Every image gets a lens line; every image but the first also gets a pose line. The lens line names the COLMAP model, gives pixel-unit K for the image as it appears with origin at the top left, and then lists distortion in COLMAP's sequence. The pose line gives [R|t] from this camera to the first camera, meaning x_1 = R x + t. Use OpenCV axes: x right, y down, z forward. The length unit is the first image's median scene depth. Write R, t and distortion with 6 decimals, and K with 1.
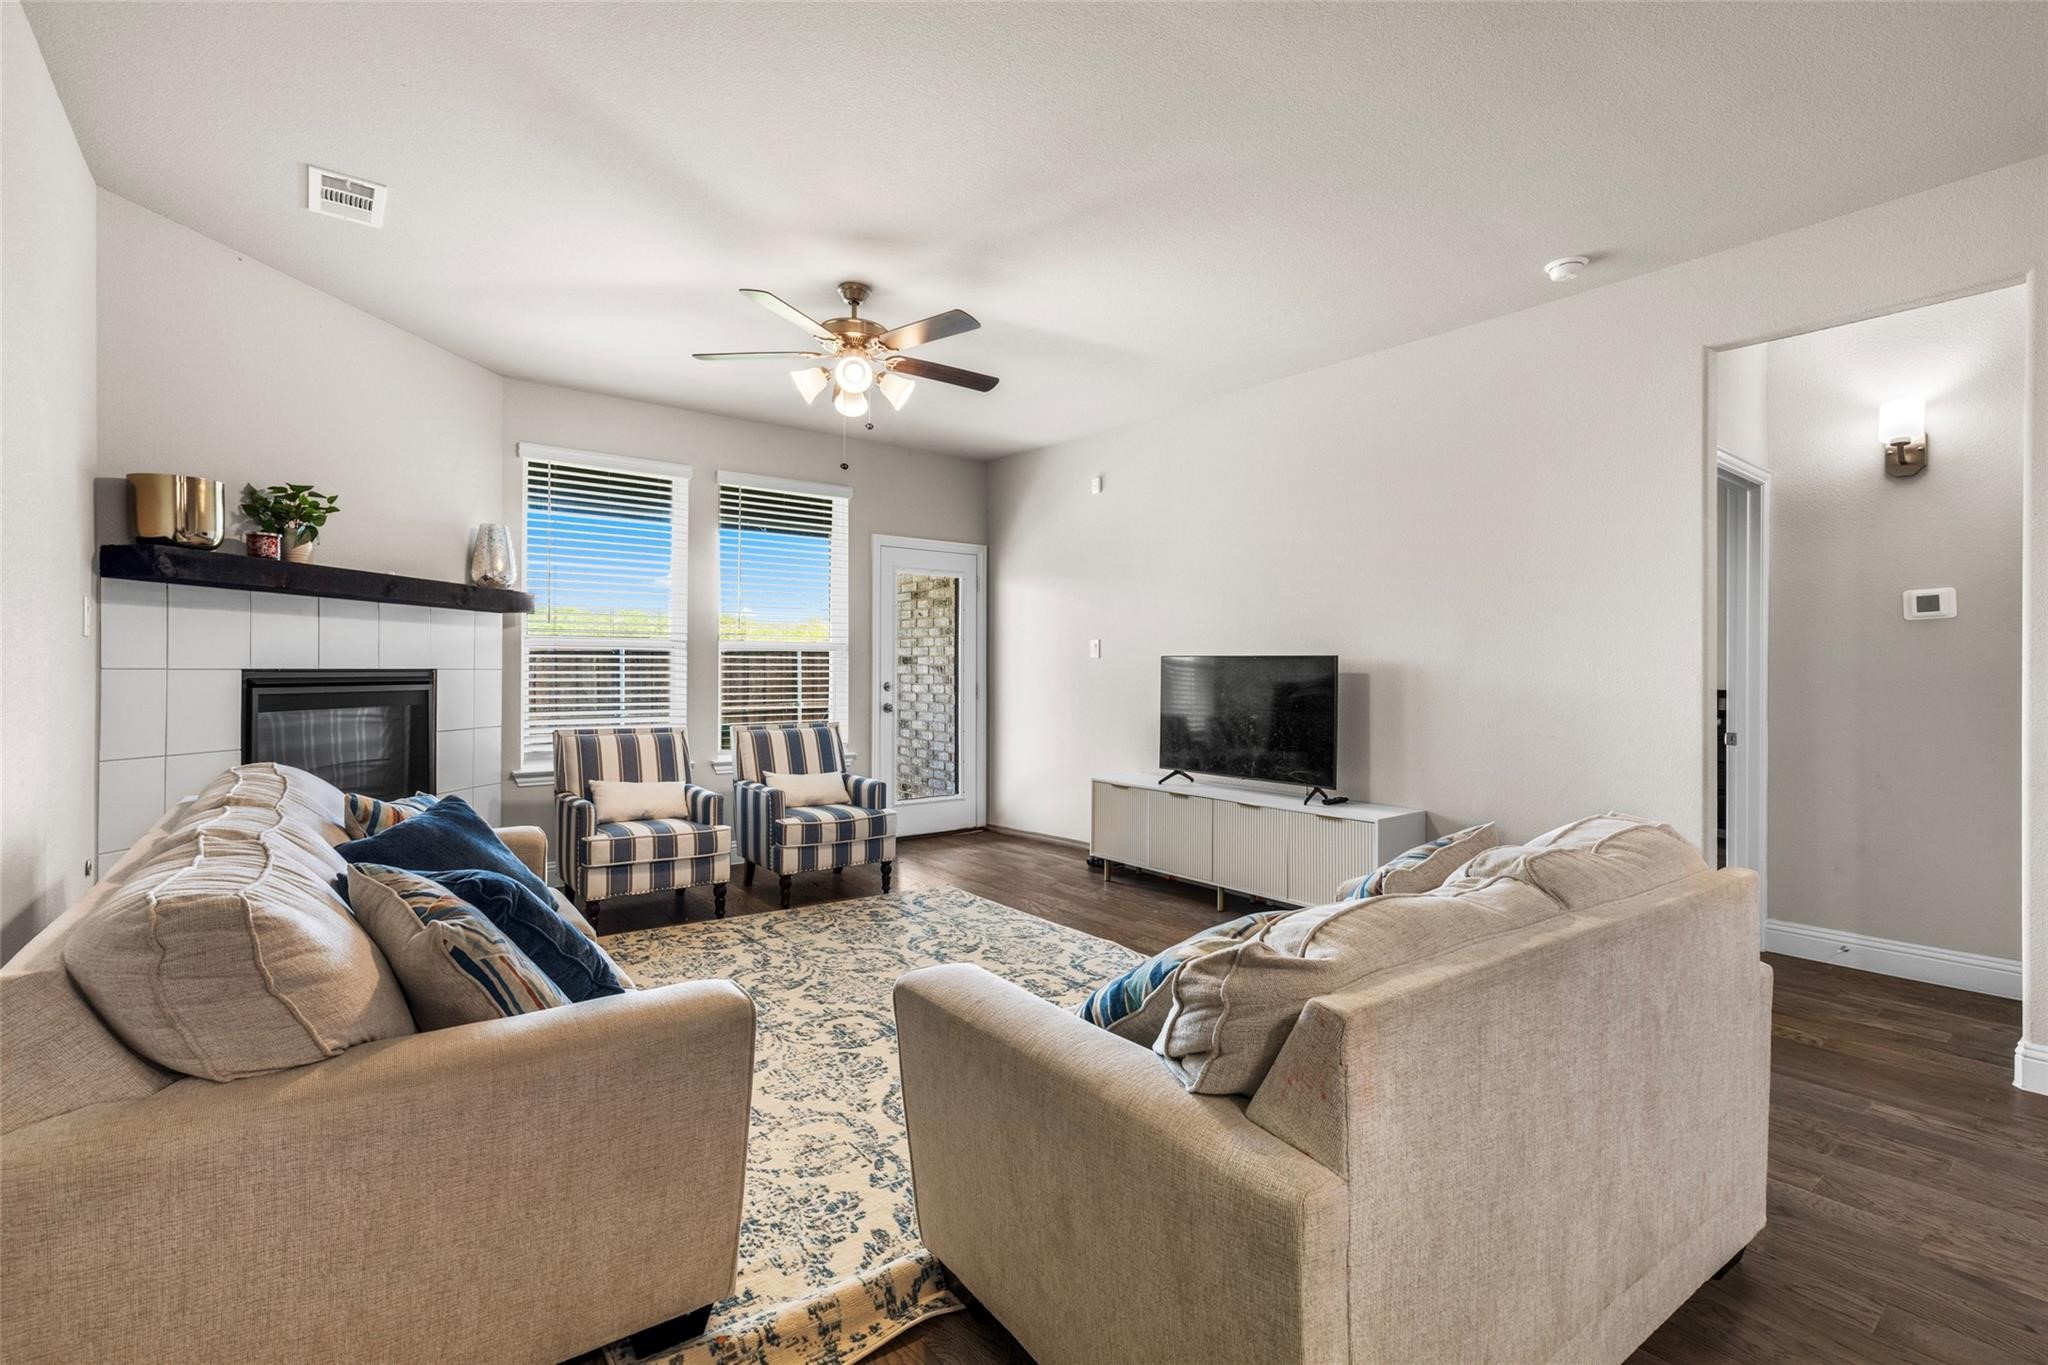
lens RADIAL K [[928.6, 0, 1026.7], [0, 928.6, 661.7], [0, 0, 1]] dist [0.003723, 0.000573]
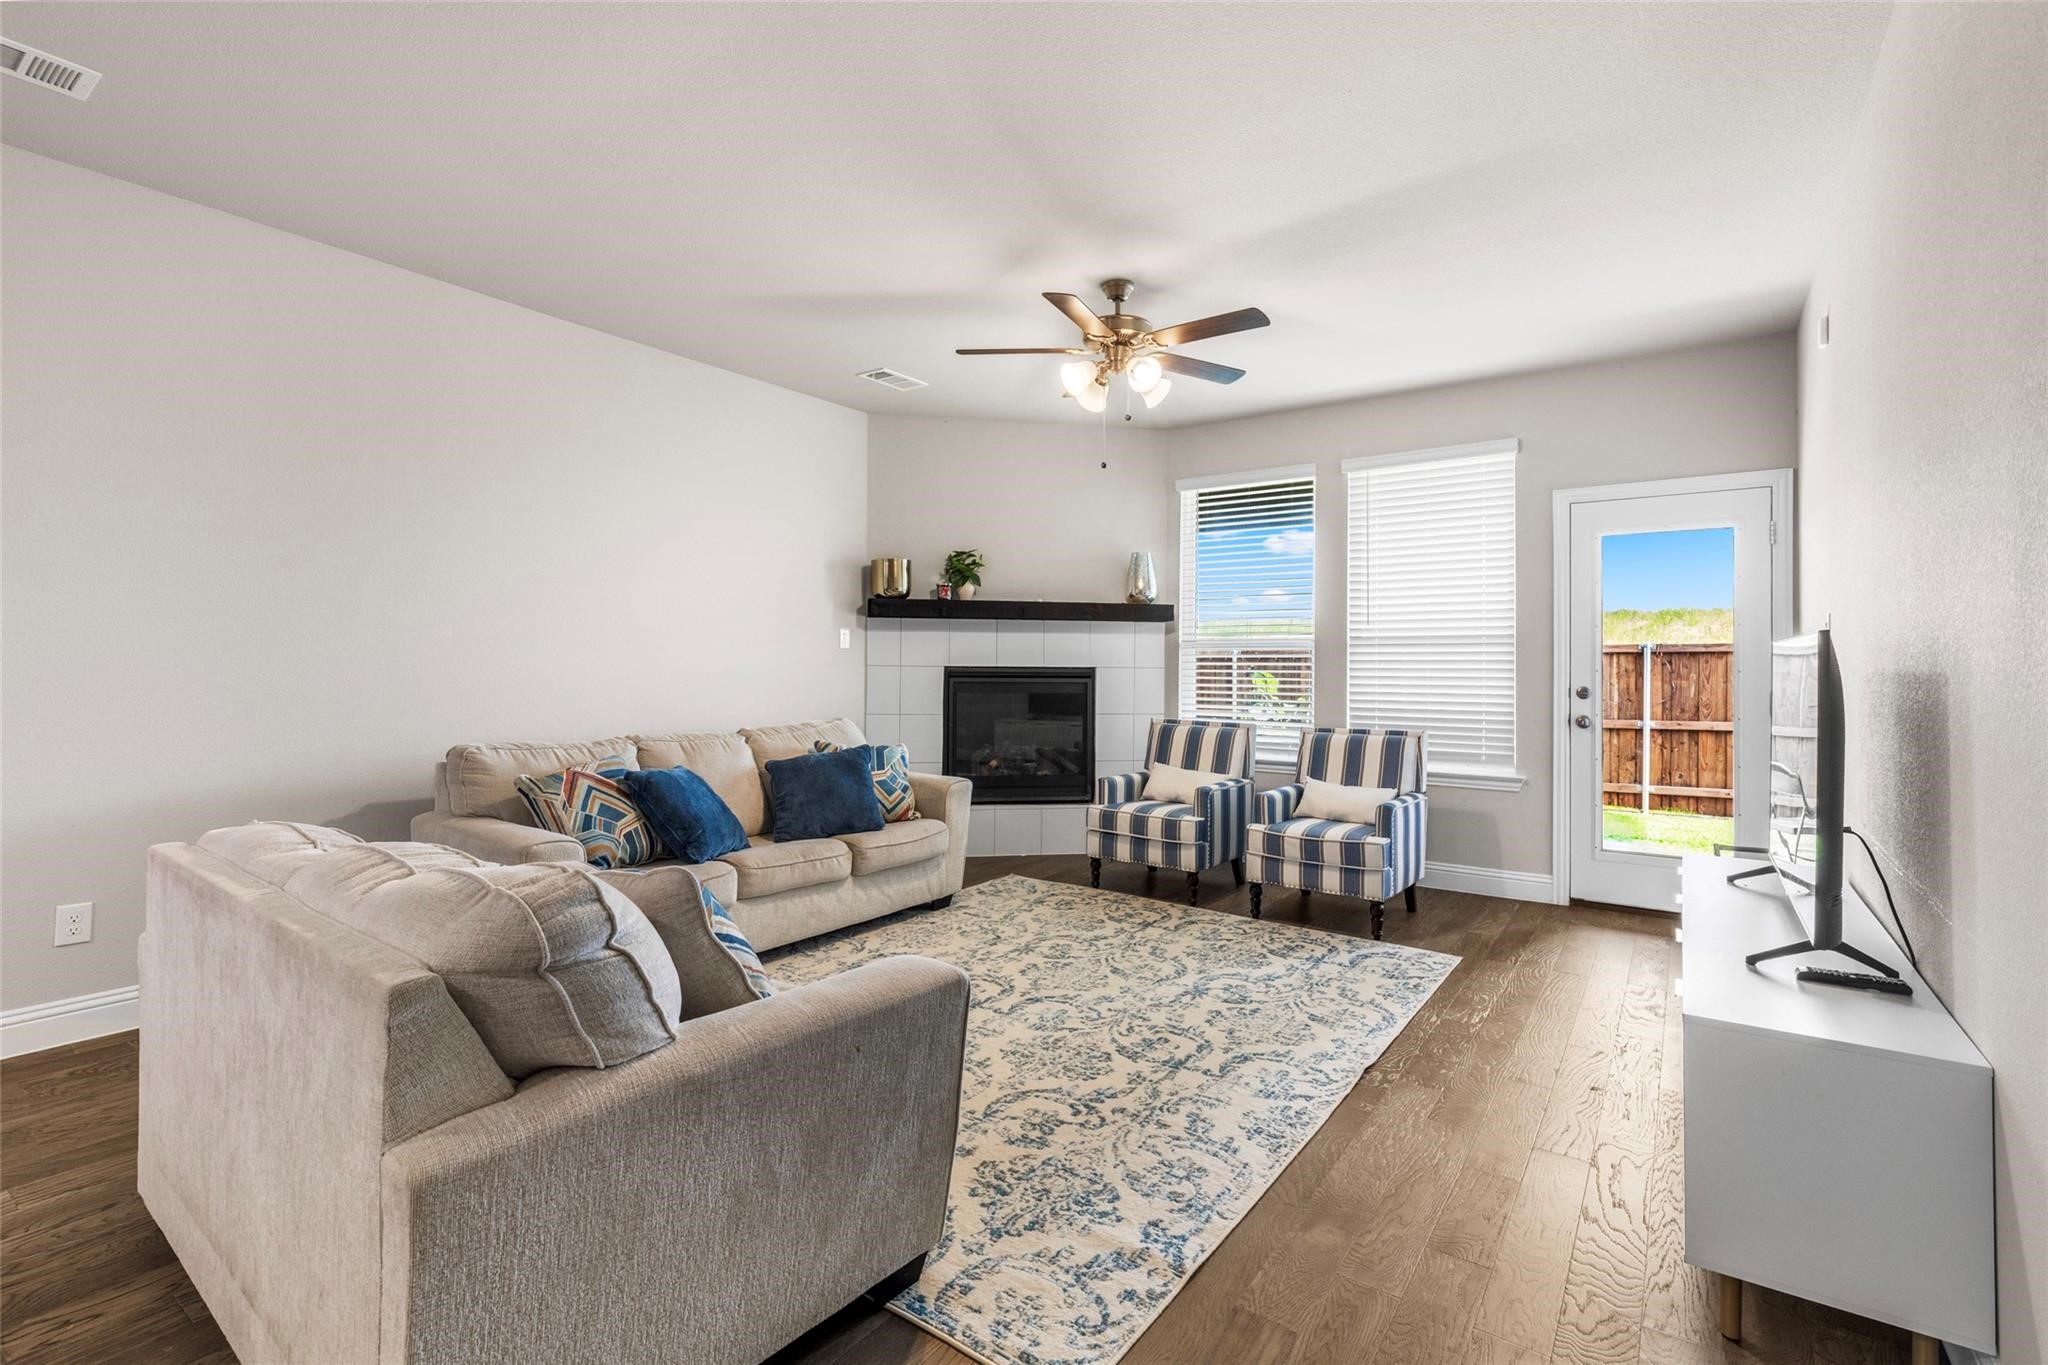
lens RADIAL K [[921.9, 0, 1032.3], [0, 921.9, 617.2], [0, 0, 1]] dist [0.099475, 0.000107]
pose [[0.299094, -0.066479, -0.951905, 0.681469], [-0.000485, 0.997559, -0.069820, 0.030825], [0.954223, 0.021344, 0.298332, 0.564854]]
